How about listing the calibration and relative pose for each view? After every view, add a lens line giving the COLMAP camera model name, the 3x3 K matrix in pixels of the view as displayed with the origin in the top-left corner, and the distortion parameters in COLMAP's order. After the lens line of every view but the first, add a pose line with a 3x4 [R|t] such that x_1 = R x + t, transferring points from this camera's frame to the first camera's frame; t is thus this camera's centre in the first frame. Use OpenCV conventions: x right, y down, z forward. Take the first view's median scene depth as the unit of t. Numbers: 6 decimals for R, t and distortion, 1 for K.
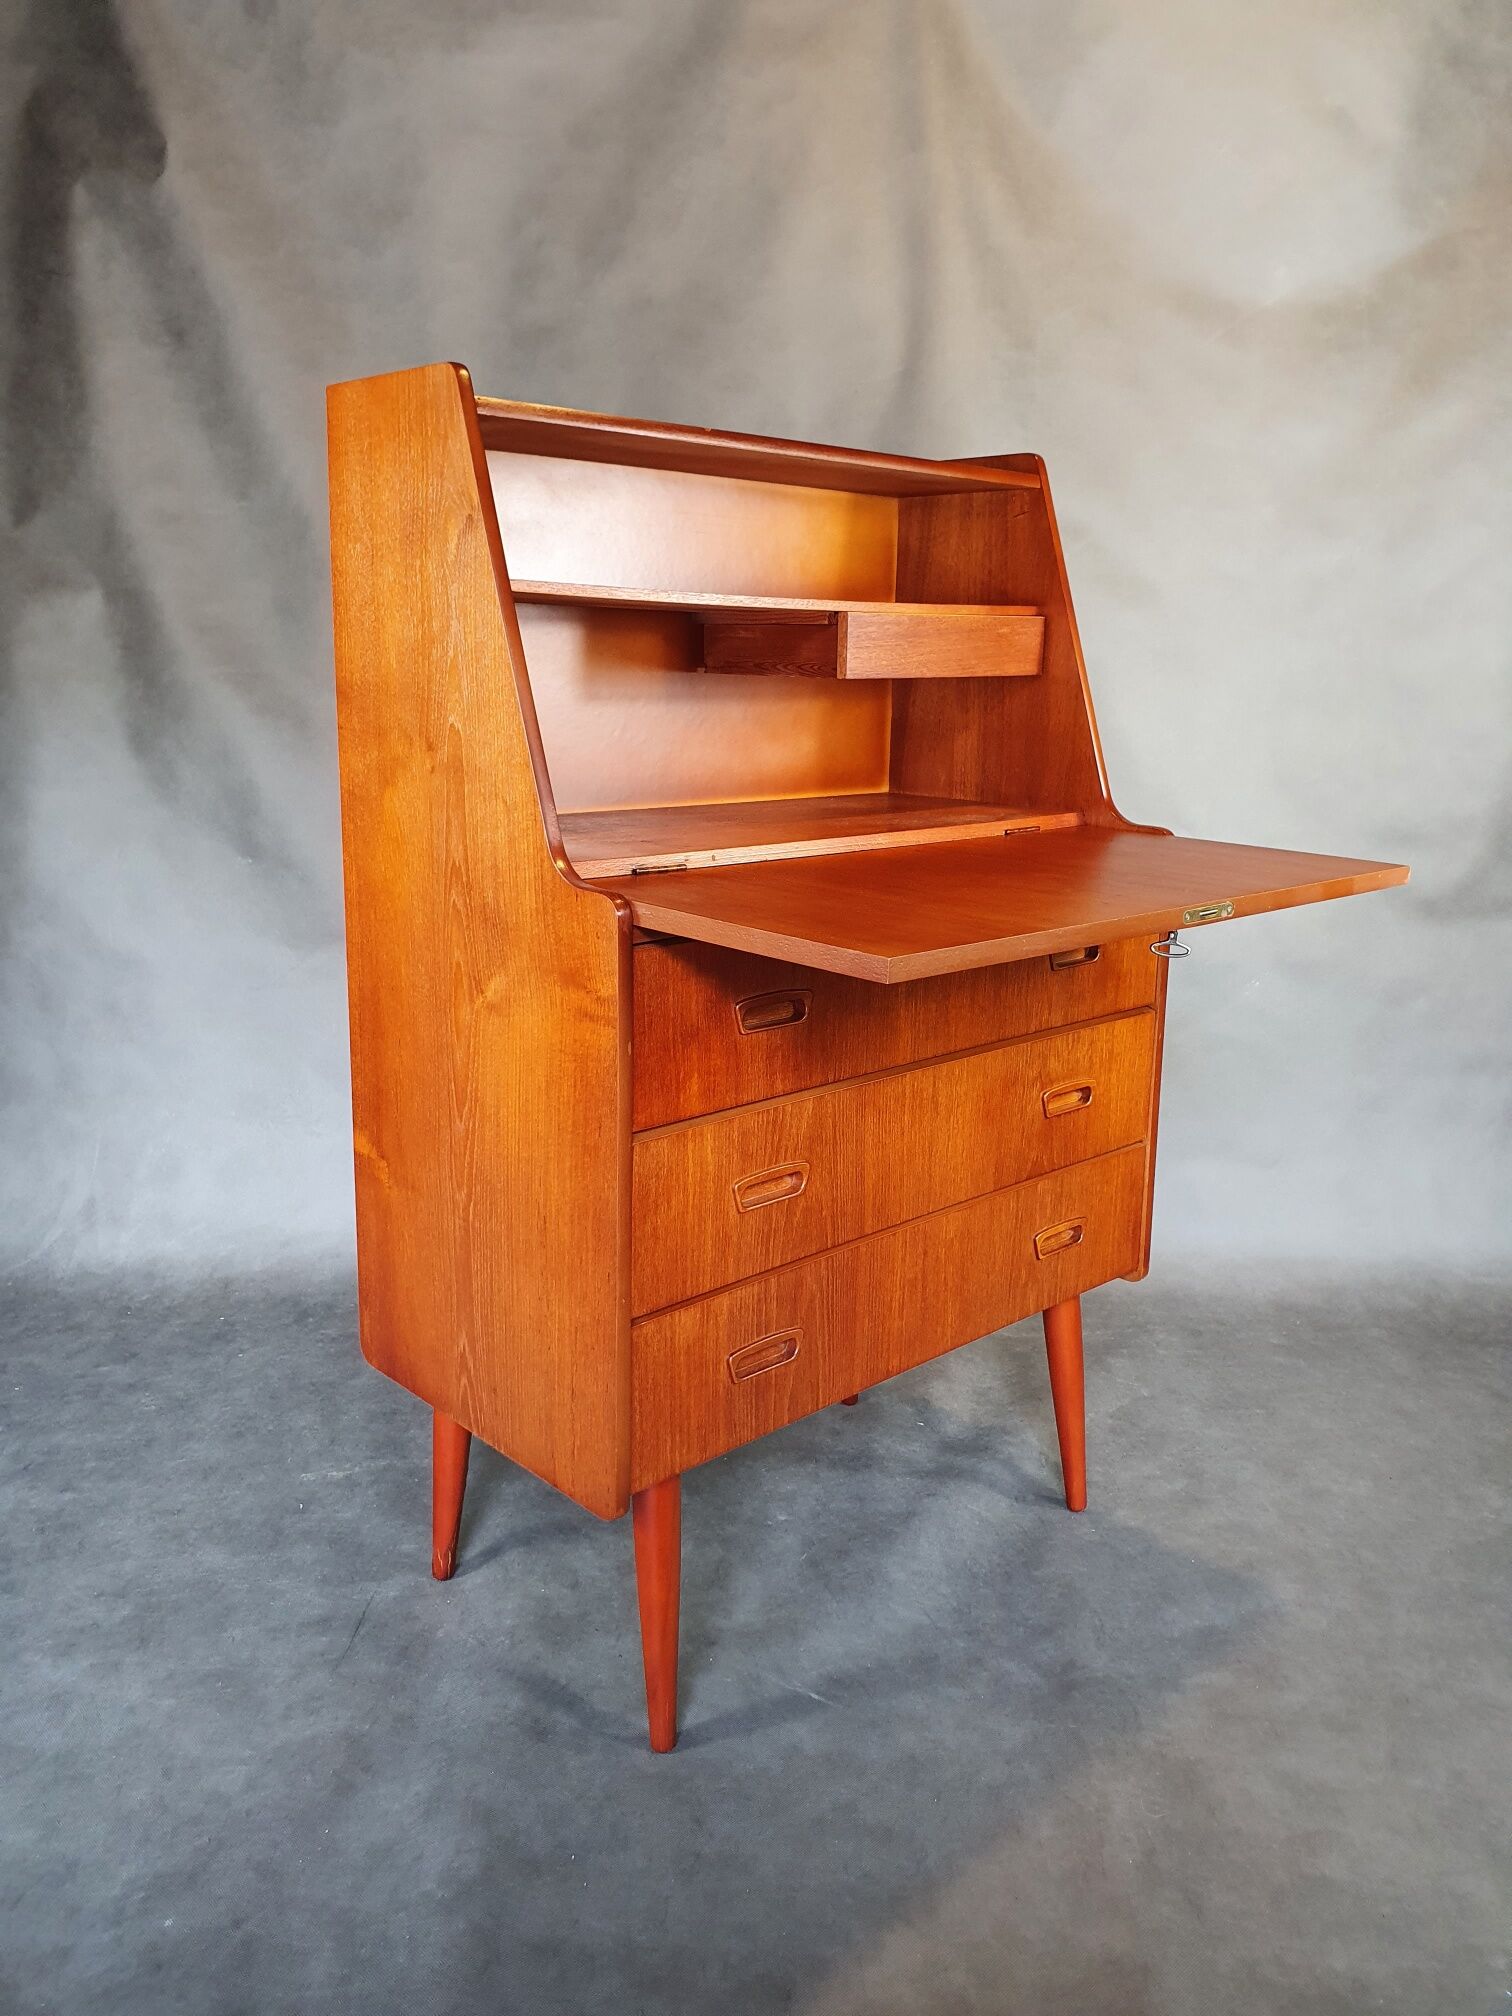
lens RADIAL K [[1519.3, 0, 784.7], [0, 1519.3, 966.3], [0, 0, 1]] dist [-0.004156, 0.028517]
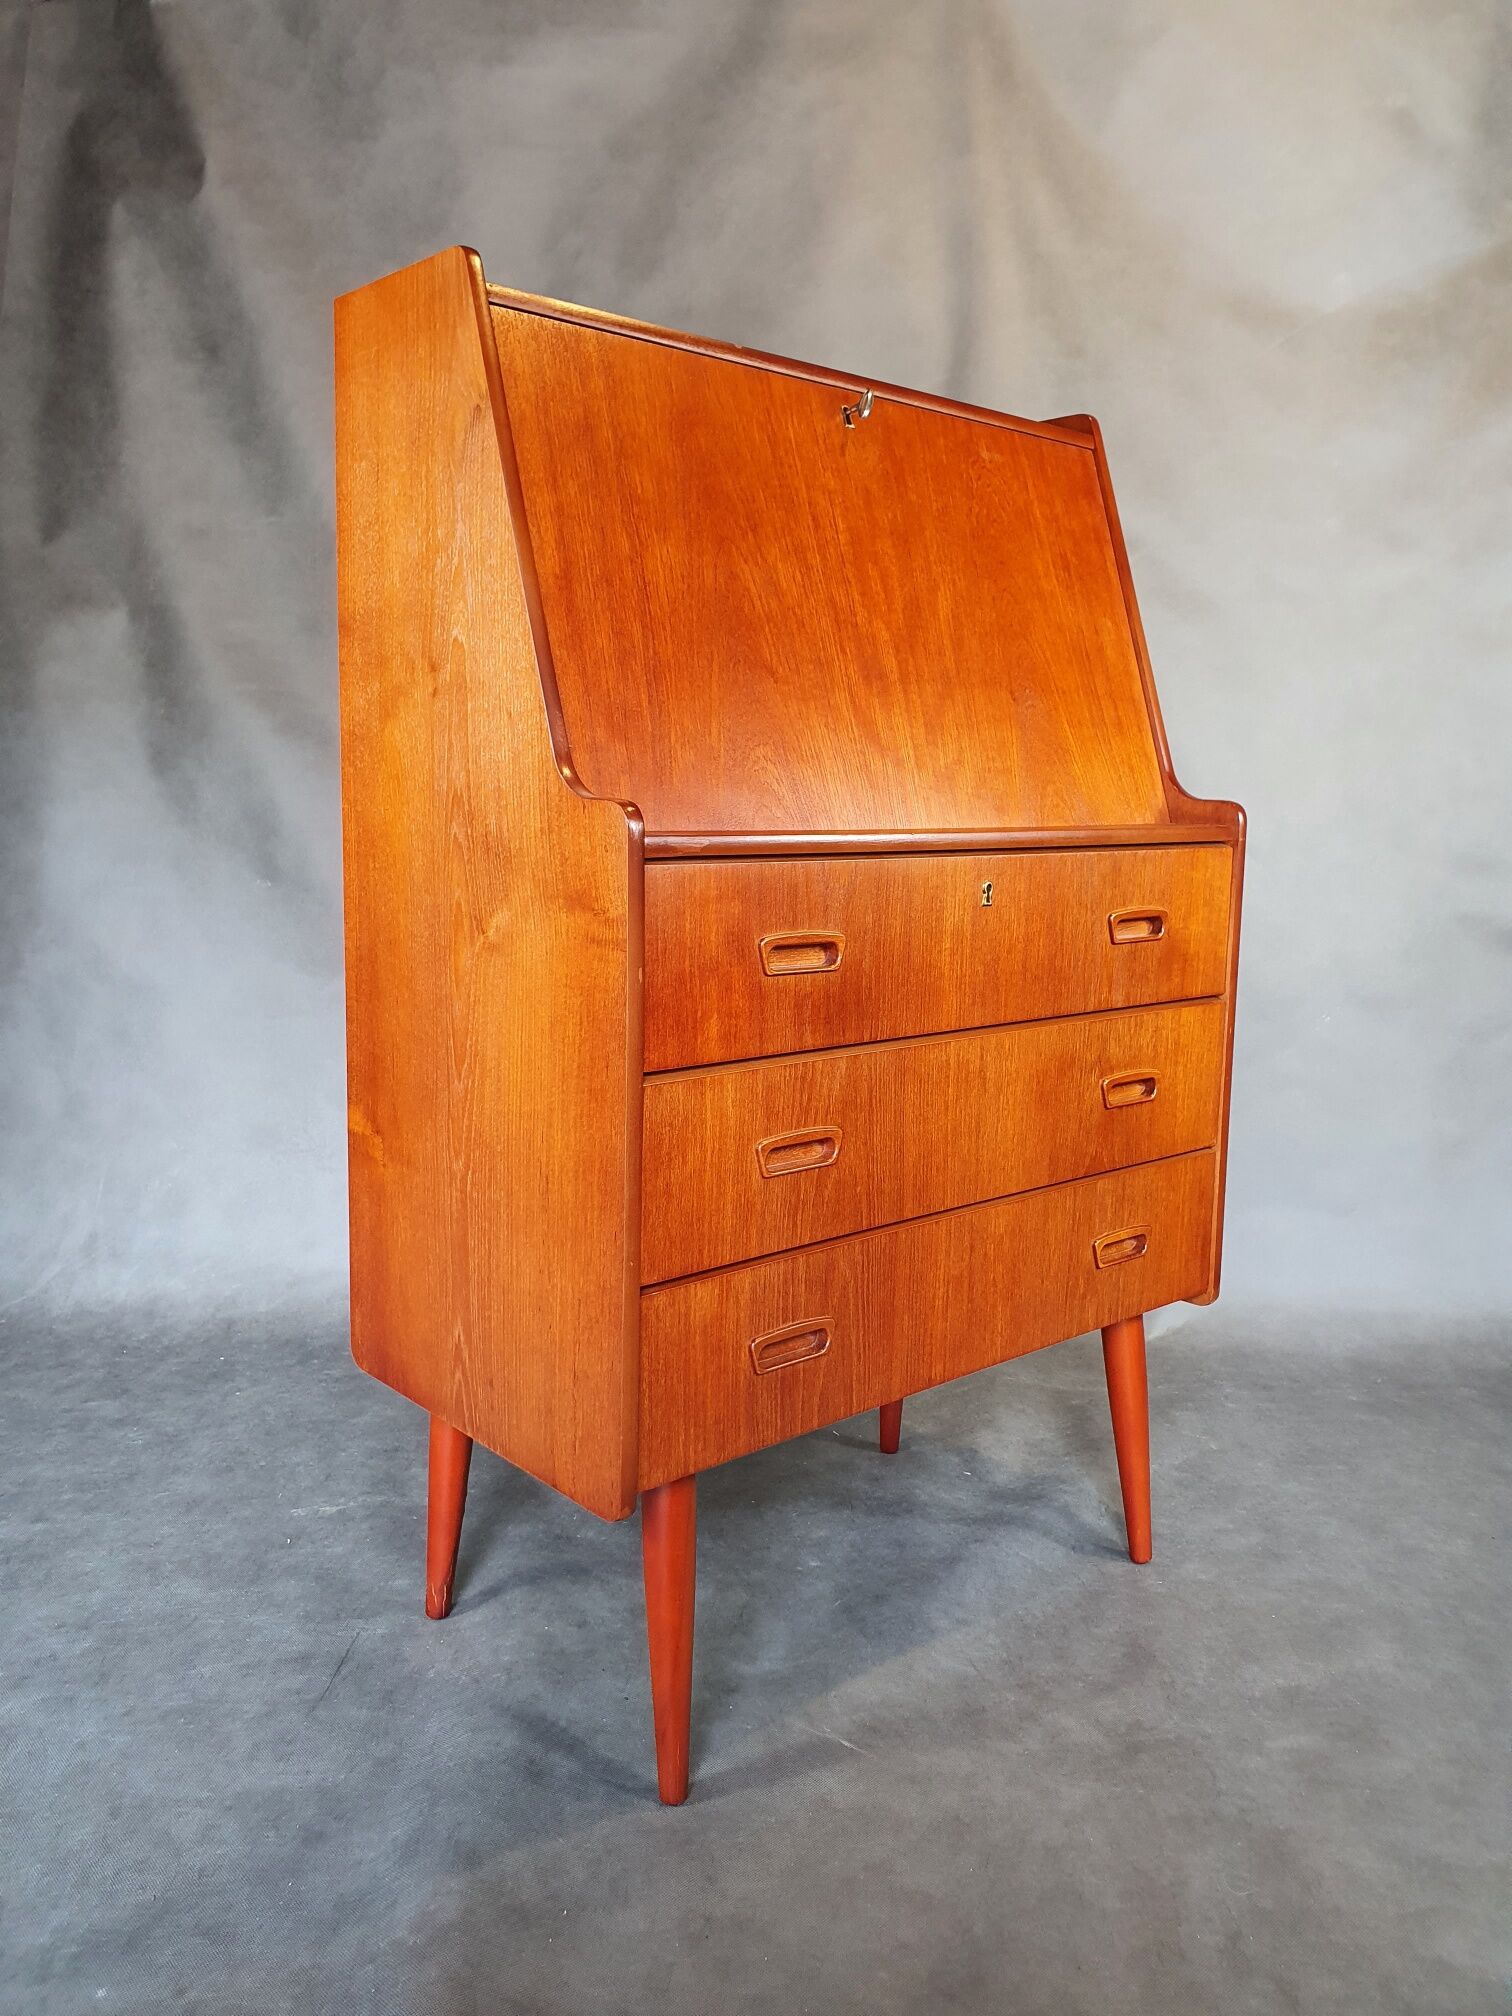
lens RADIAL K [[1519.3, 0, 782.1], [0, 1519.3, 991.5], [0, 0, 1]] dist [-0.004156, 0.028517]
pose [[0.999472, 0.005894, -0.031949, 0.005978], [-0.007939, 0.997901, -0.064275, 0.073759], [0.031503, 0.064495, 0.997421, 0.067410]]
